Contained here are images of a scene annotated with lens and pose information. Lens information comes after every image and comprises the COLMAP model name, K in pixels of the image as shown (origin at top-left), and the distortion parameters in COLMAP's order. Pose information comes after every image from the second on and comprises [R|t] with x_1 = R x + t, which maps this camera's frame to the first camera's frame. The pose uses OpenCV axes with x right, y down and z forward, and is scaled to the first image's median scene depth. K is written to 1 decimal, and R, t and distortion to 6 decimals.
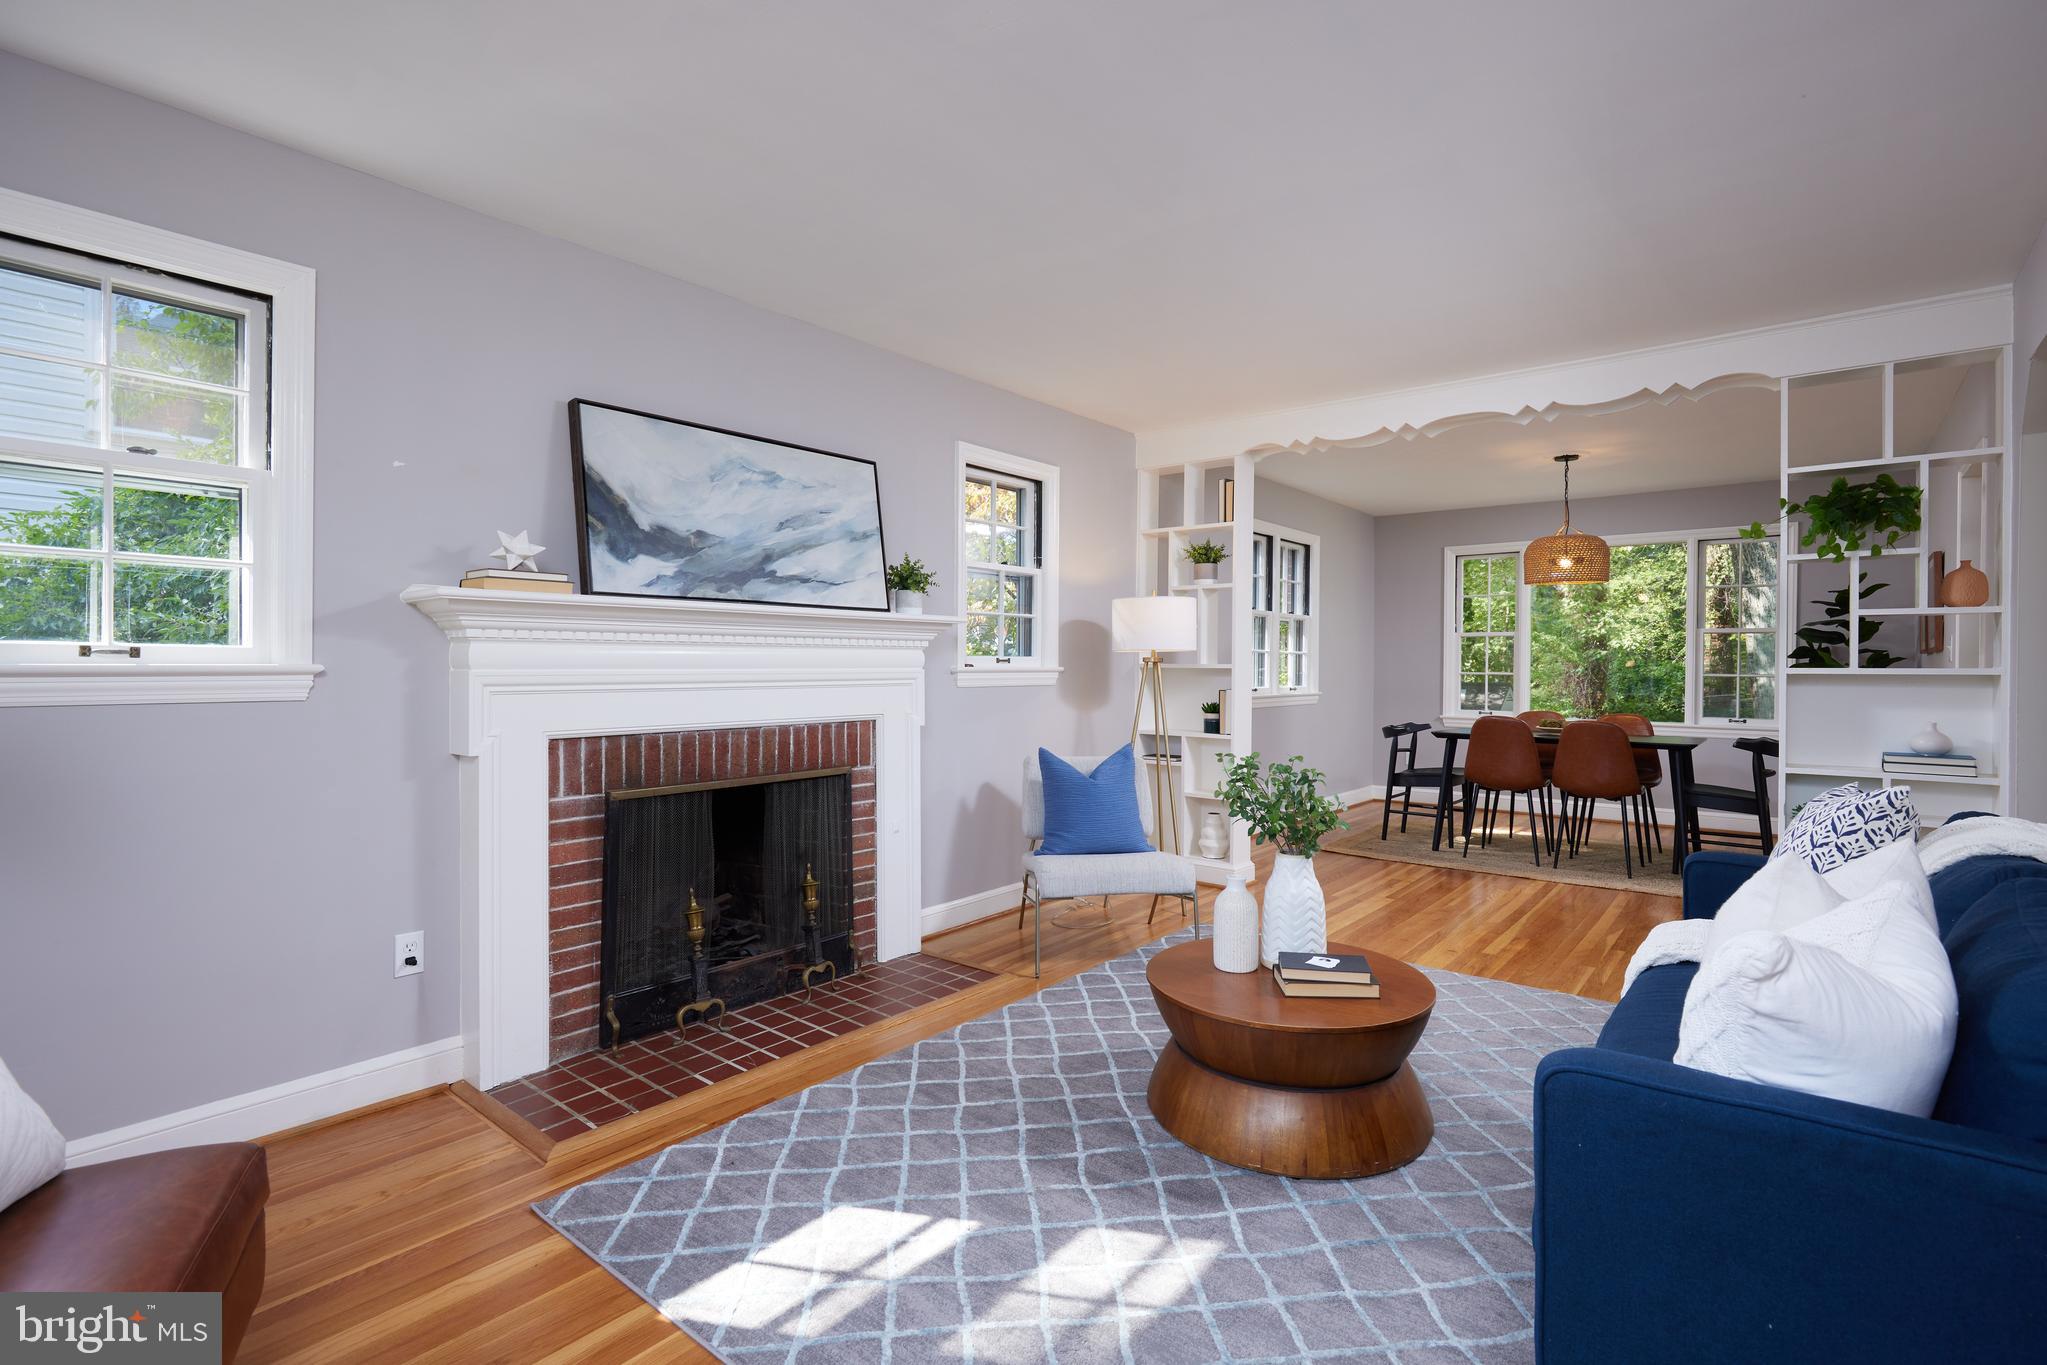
lens RADIAL K [[963.5, 0, 1012.8], [0, 963.5, 675.3], [0, 0, 1]] dist [-0.002544, -0.000022]
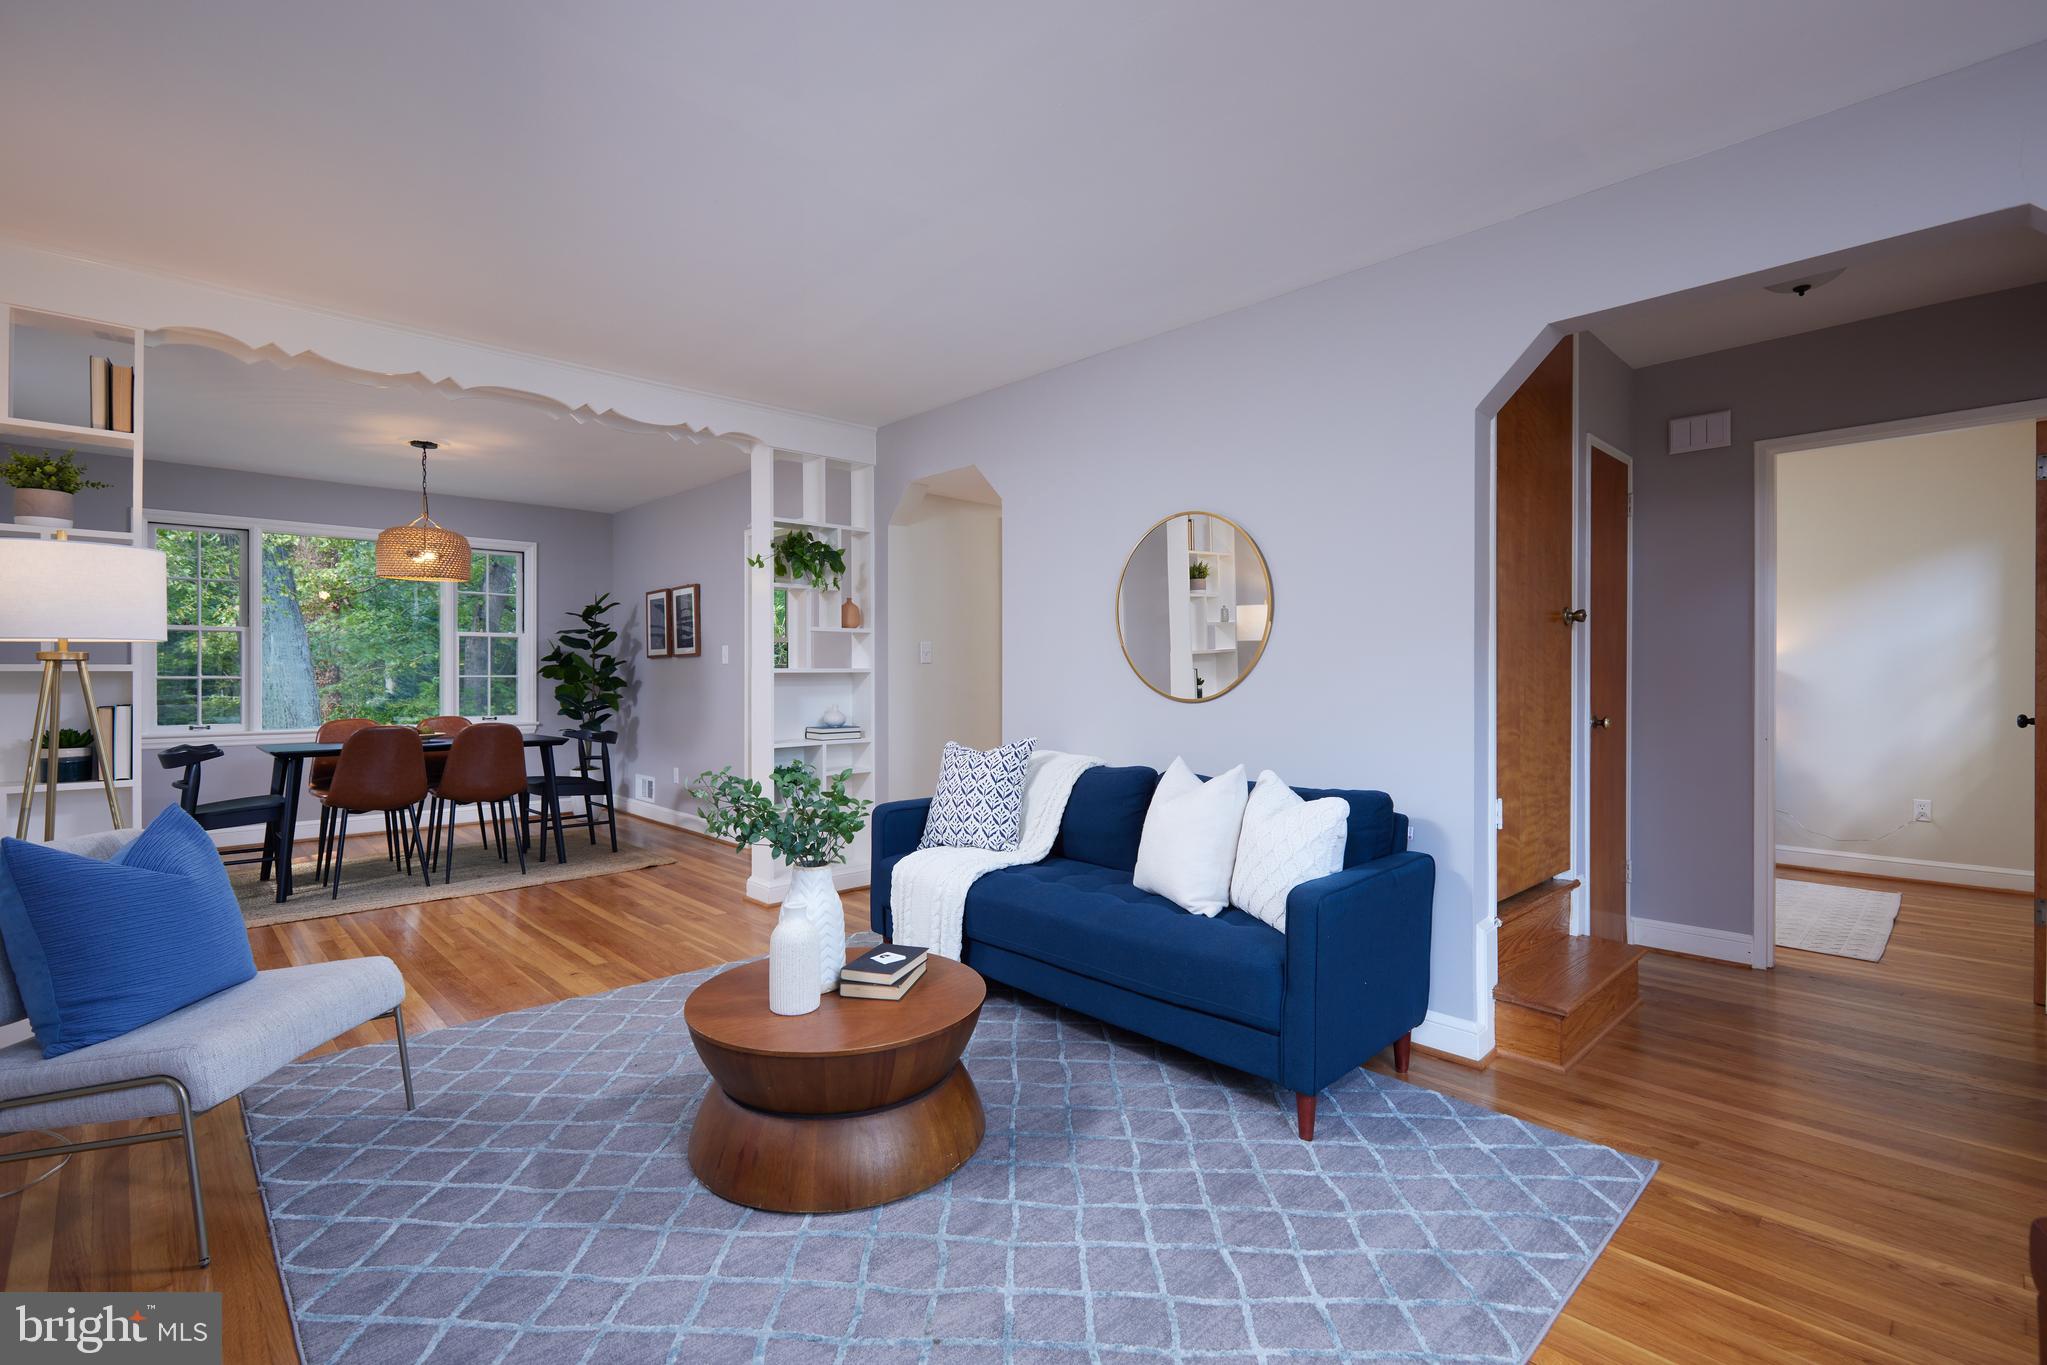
lens RADIAL K [[944.1, 0, 1025.9], [0, 944.1, 674.1], [0, 0, 1]] dist [0.003363, -0.000071]
pose [[0.110574, -0.006414, 0.993847, -0.449637], [0.011455, 0.999921, 0.005178, -0.002325], [-0.993802, 0.010812, 0.110639, 0.520284]]
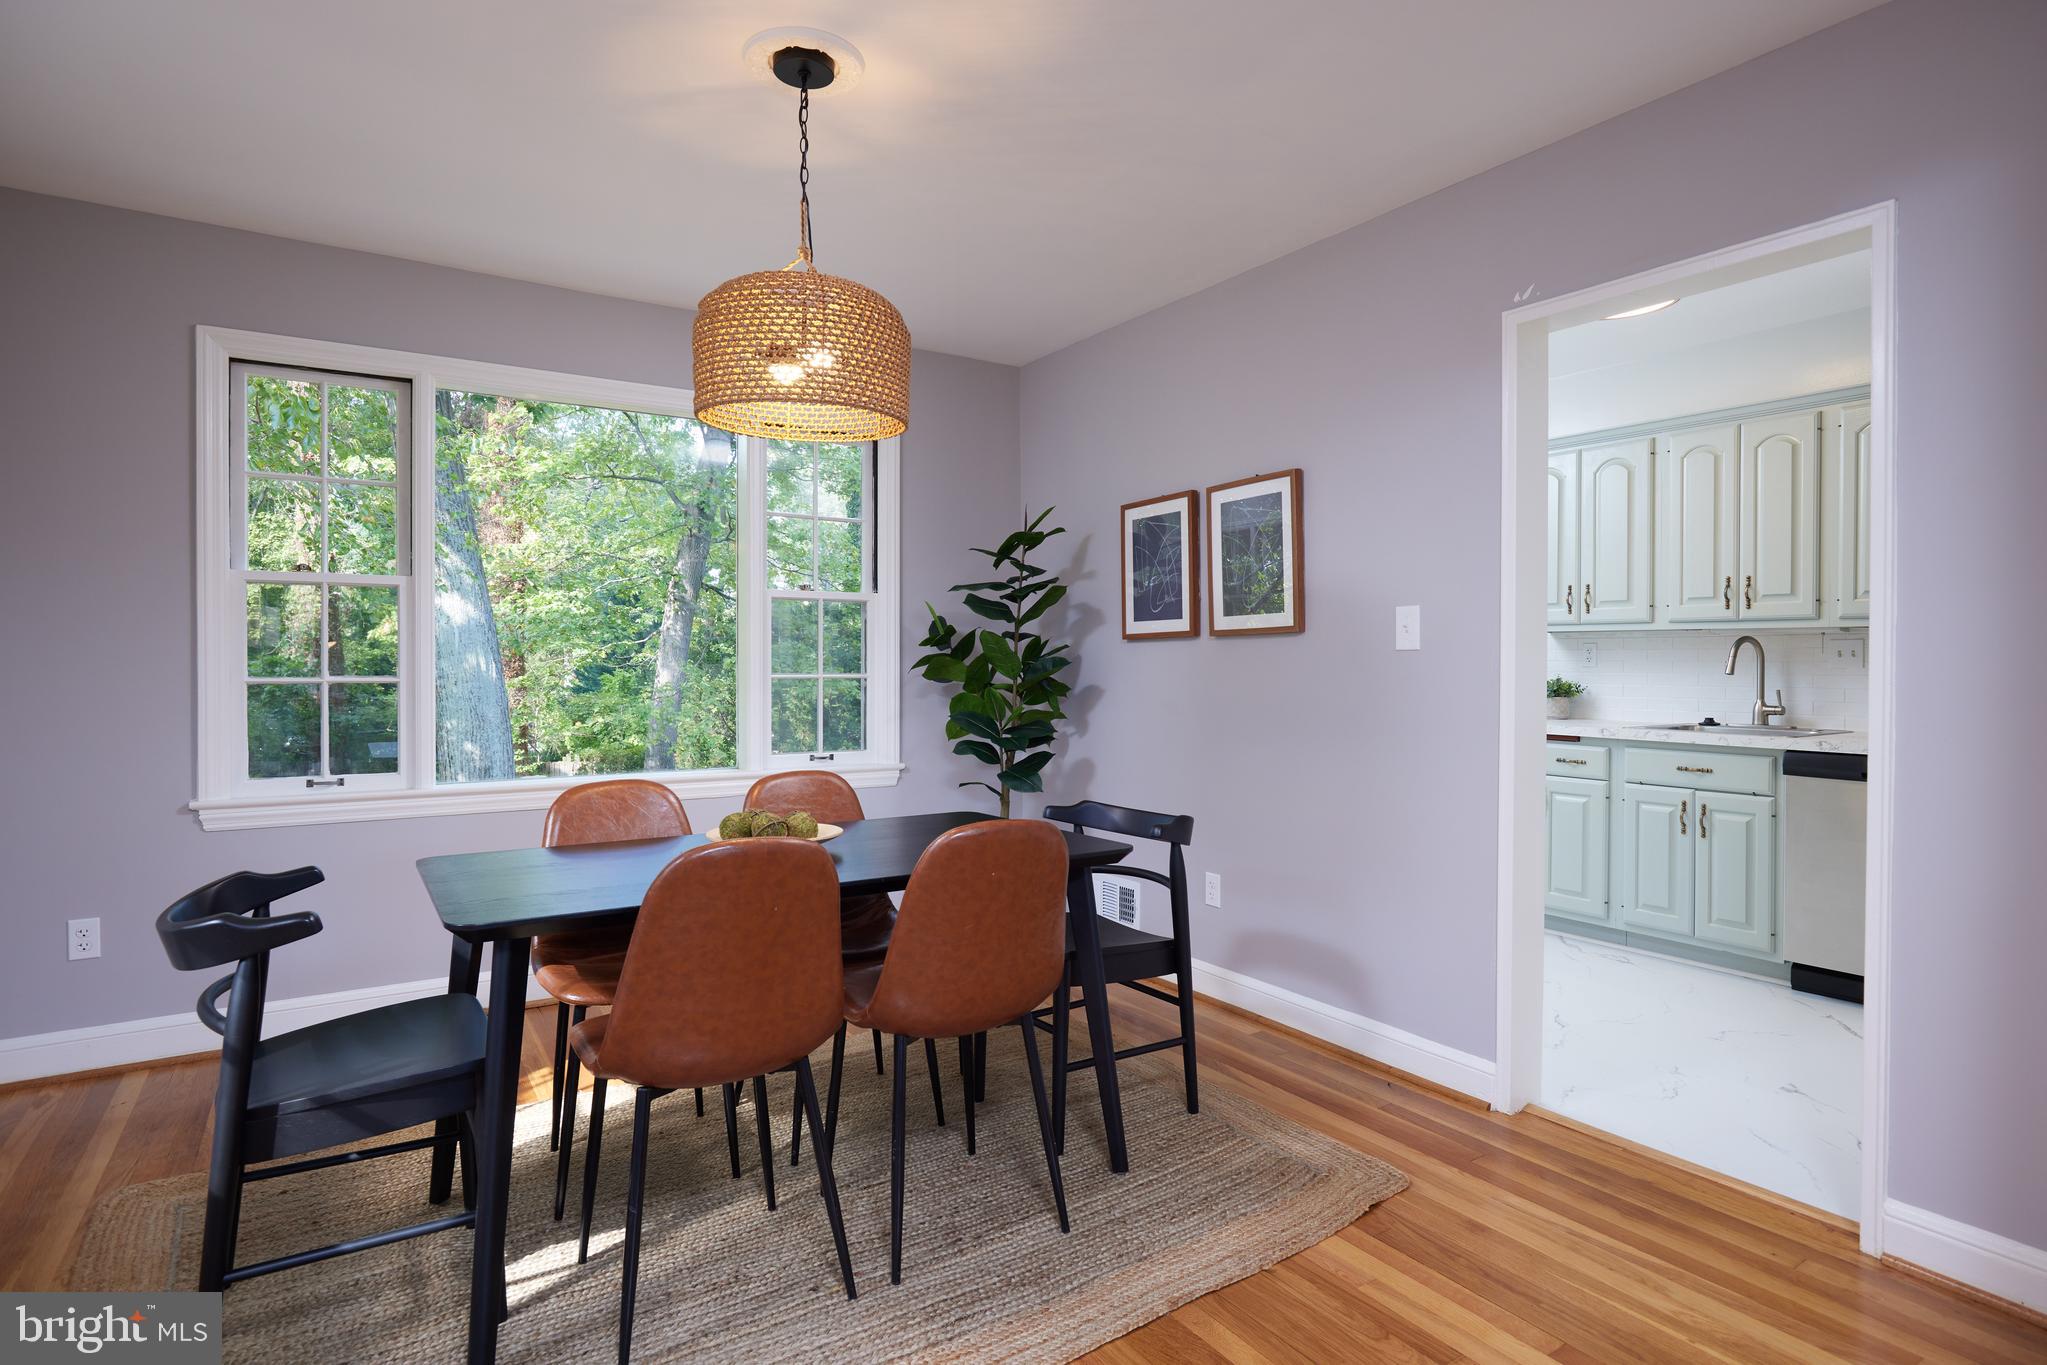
lens RADIAL K [[1073.3, 0, 1012.8], [0, 1073.3, 677.7], [0, 0, 1]] dist [-0.003706, 0.000074]
pose [[0.300244, -0.017903, 0.953694, 0.348507], [0.011867, 0.999817, 0.015033, -0.012932], [-0.953789, 0.006804, 0.300402, 1.312619]]
